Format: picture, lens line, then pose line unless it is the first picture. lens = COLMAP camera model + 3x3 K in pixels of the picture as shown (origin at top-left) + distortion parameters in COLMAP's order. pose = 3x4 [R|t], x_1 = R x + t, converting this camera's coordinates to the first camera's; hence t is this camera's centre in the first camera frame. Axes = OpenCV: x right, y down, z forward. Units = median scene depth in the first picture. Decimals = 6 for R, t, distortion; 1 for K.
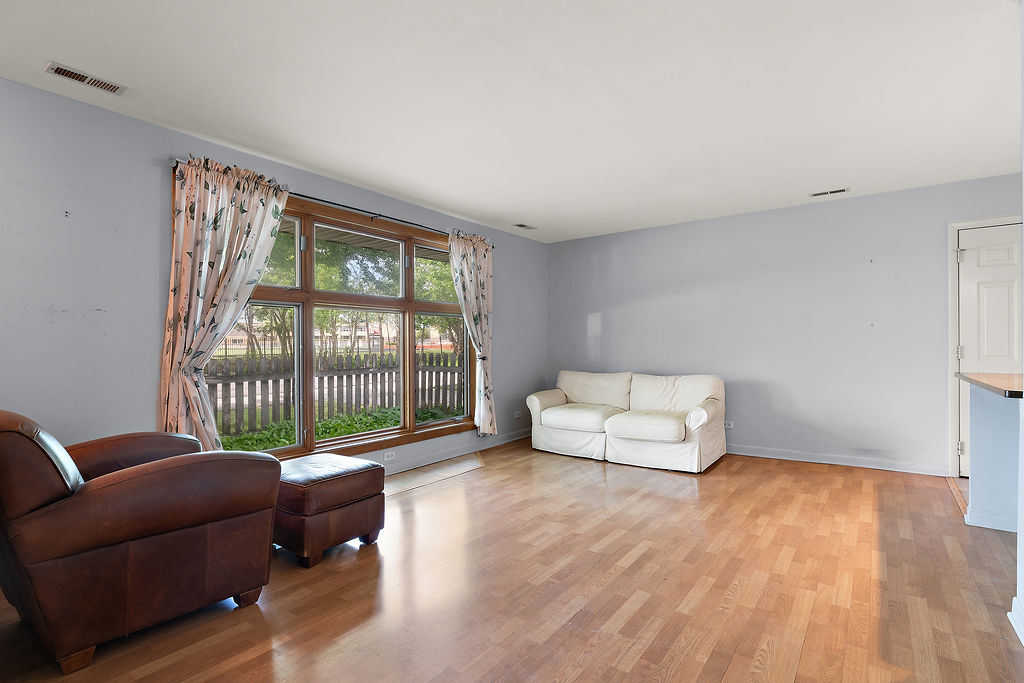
lens RADIAL K [[497.6, 0, 512.0], [0, 497.6, 341.5], [0, 0, 1]] dist [-0.017151, 0.000062]
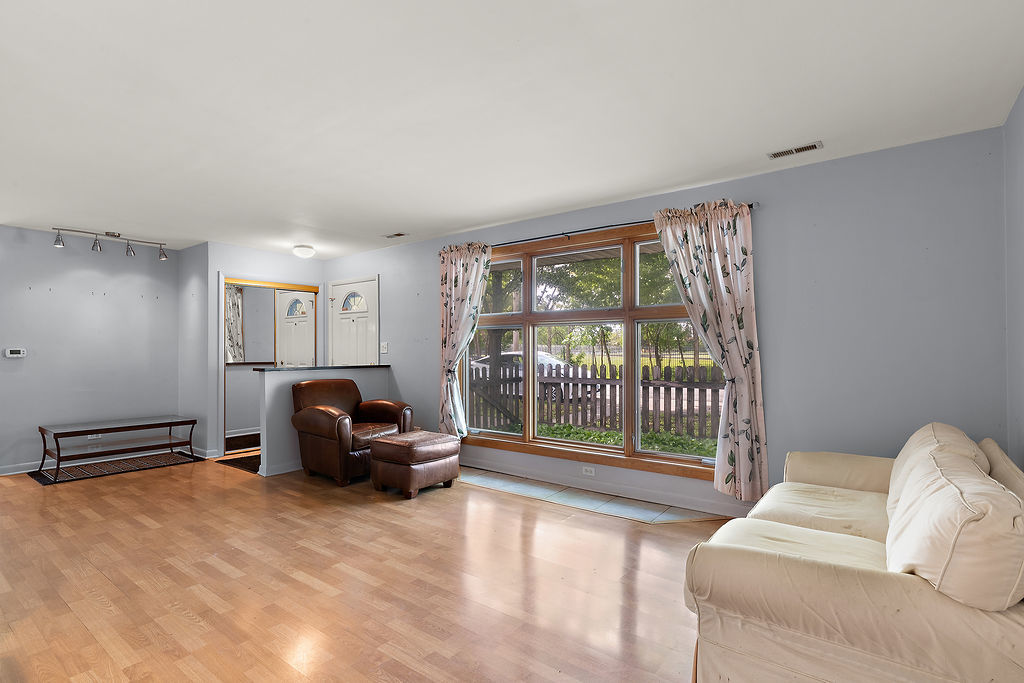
lens RADIAL K [[507.9, 0, 511.6], [0, 507.9, 332.1], [0, 0, 1]] dist [0.008895, -0.000131]
pose [[-0.028780, -0.027555, -0.999206, 1.088107], [0.011029, 0.999550, -0.027882, -0.024694], [0.999525, -0.011823, -0.028463, 1.241901]]
